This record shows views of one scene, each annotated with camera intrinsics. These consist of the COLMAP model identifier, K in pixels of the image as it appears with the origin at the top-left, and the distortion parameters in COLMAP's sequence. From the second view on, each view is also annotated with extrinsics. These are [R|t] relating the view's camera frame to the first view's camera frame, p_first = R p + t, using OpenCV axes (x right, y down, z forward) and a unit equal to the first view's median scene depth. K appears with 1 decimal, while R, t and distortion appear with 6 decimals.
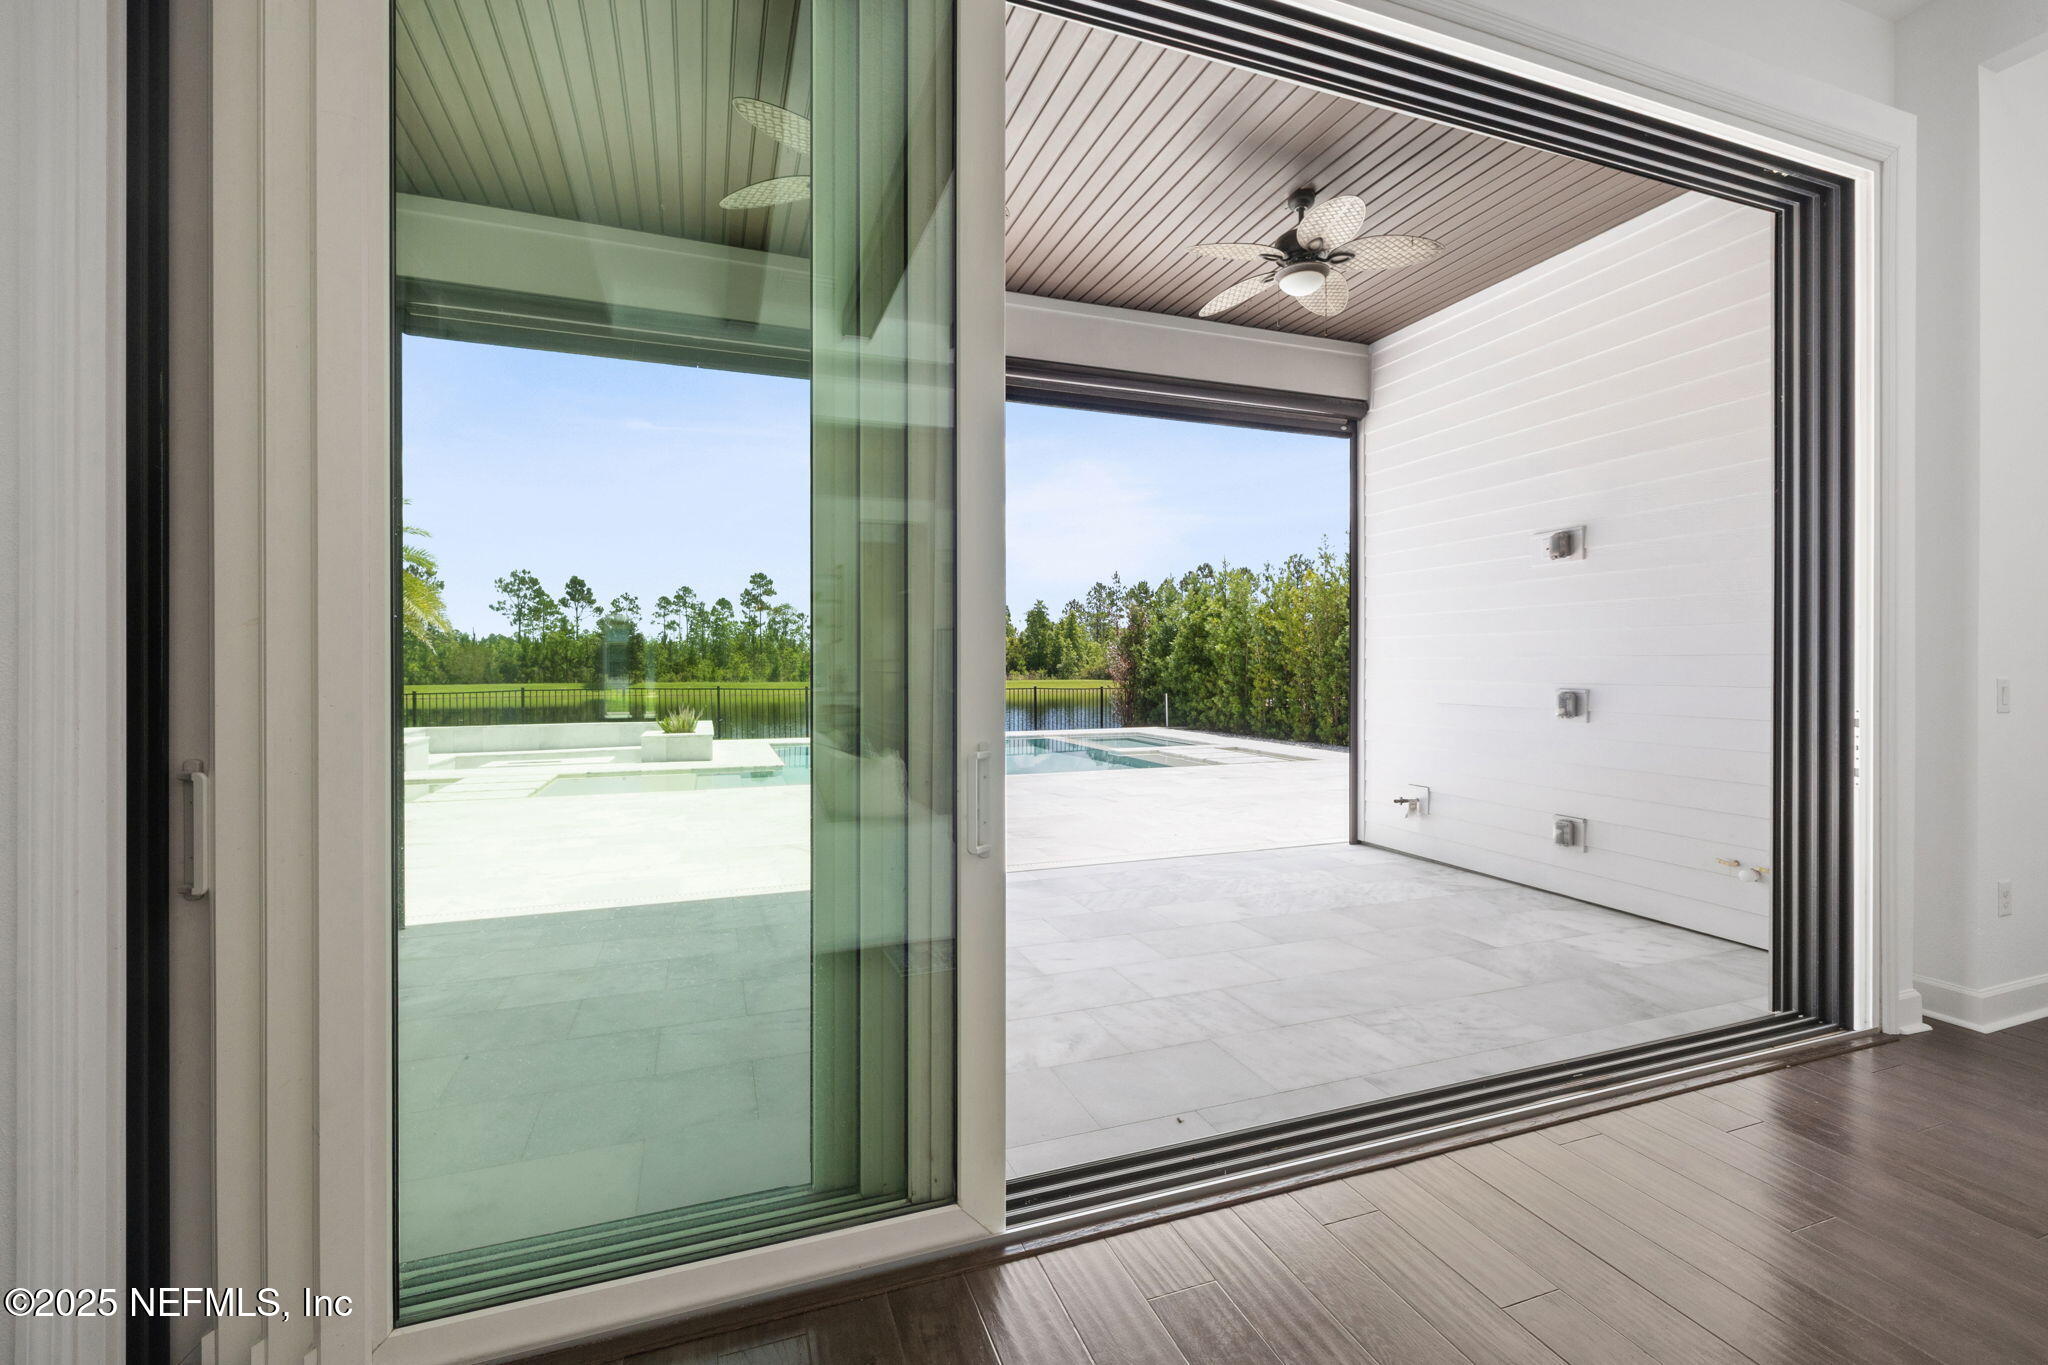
lens RADIAL K [[879.3, 0, 1029.2], [0, 879.3, 671.1], [0, 0, 1]] dist [0.003409, 0.000295]
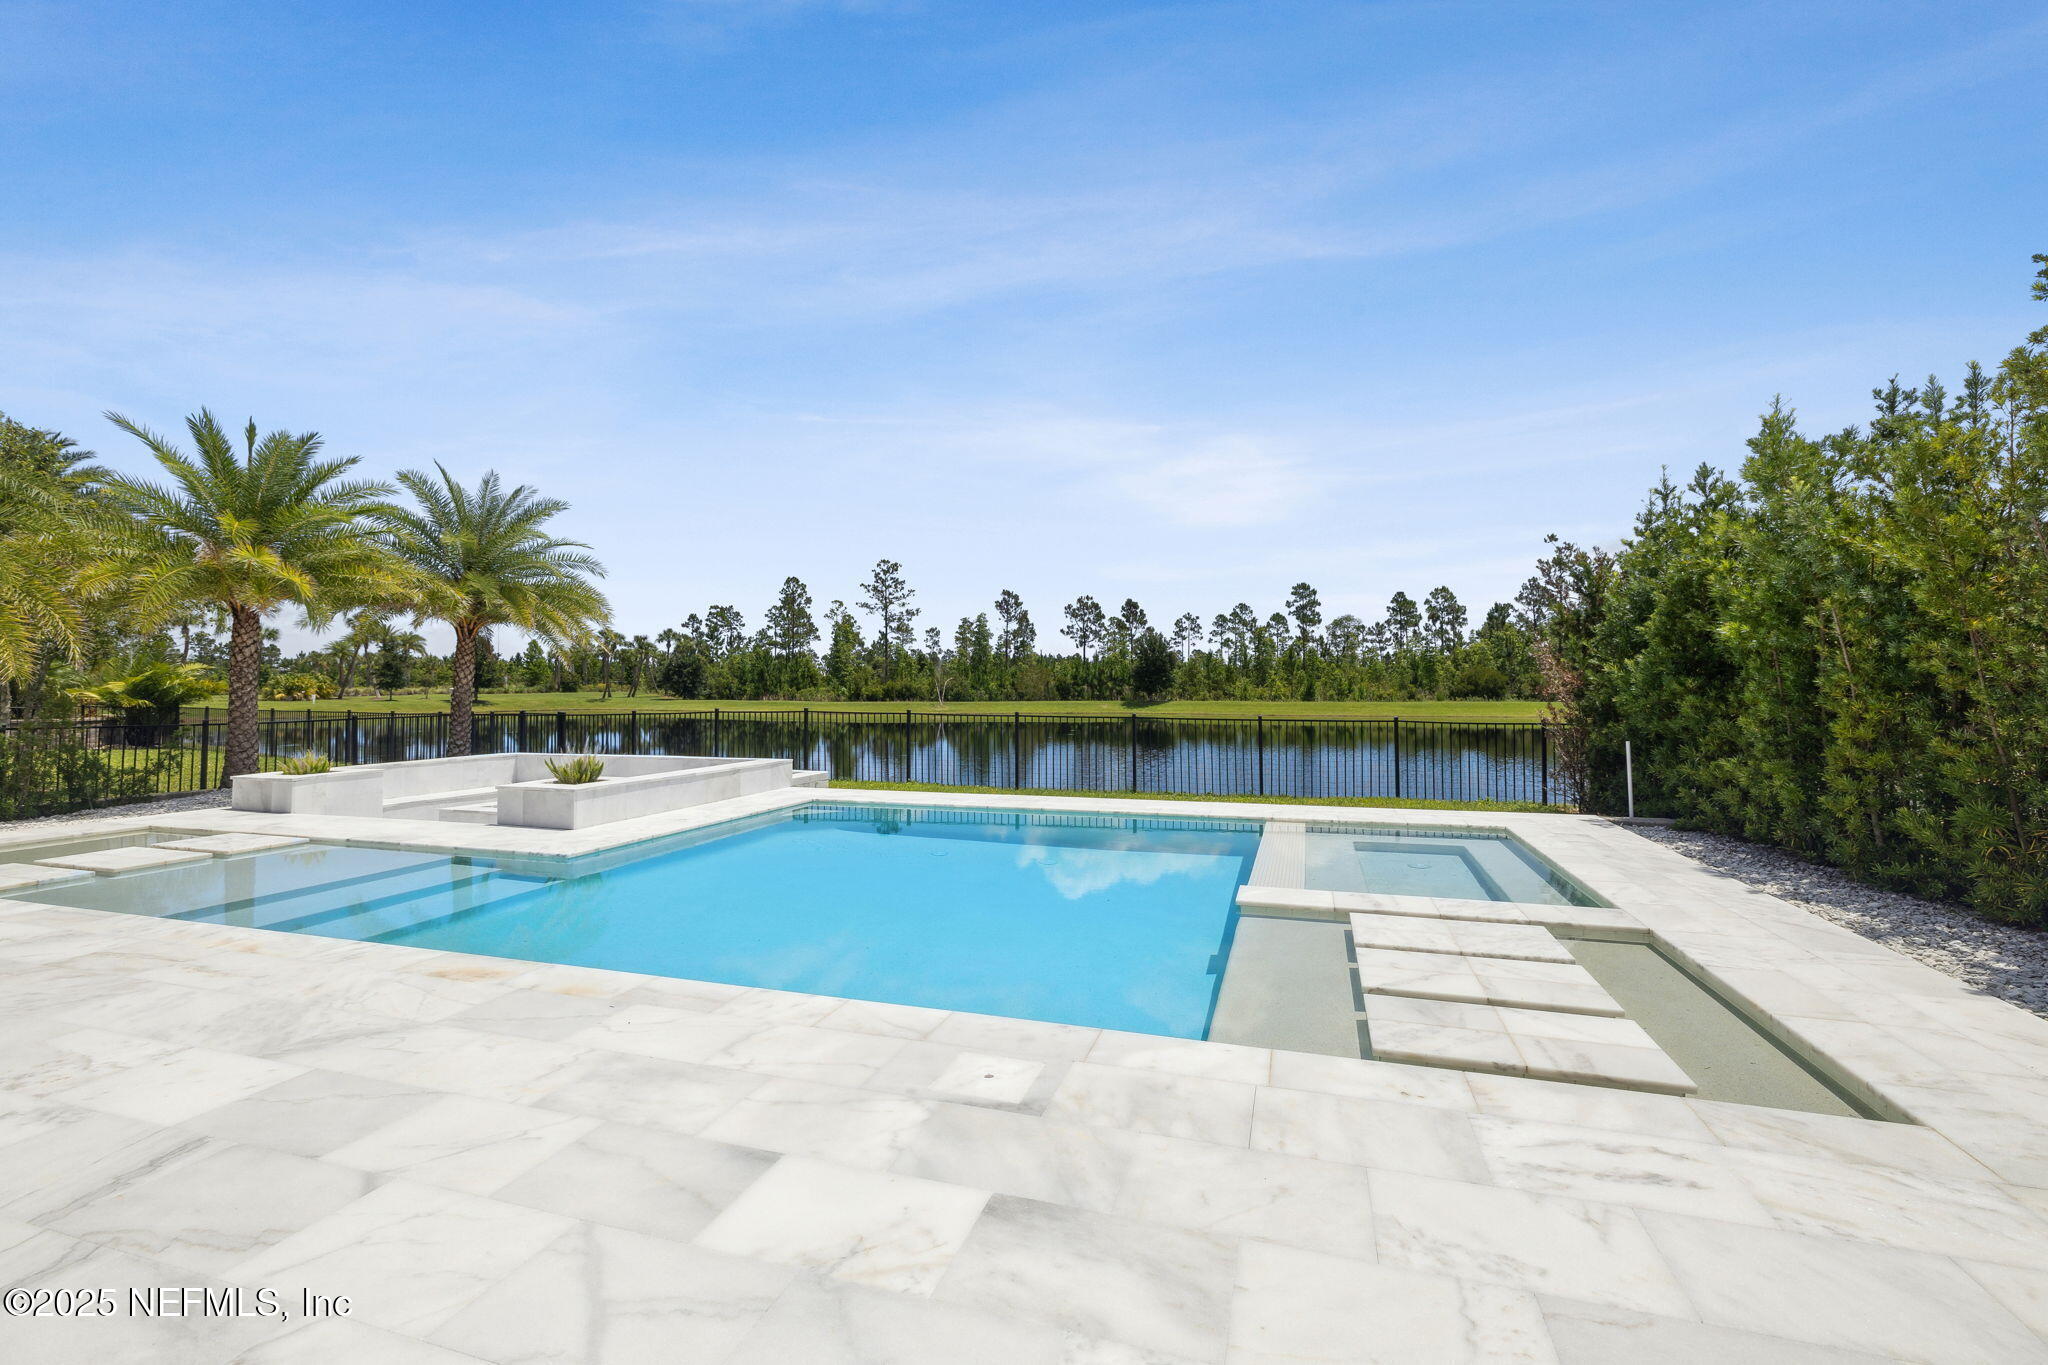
lens RADIAL K [[879.3, 0, 1027.0], [0, 879.3, 685.1], [0, 0, 1]] dist [0.003409, 0.000295]
pose [[0.788738, -0.003126, -0.614722, 0.191671], [0.000757, 0.999991, -0.004114, -0.001521], [0.614729, 0.002779, 0.788733, 0.458503]]
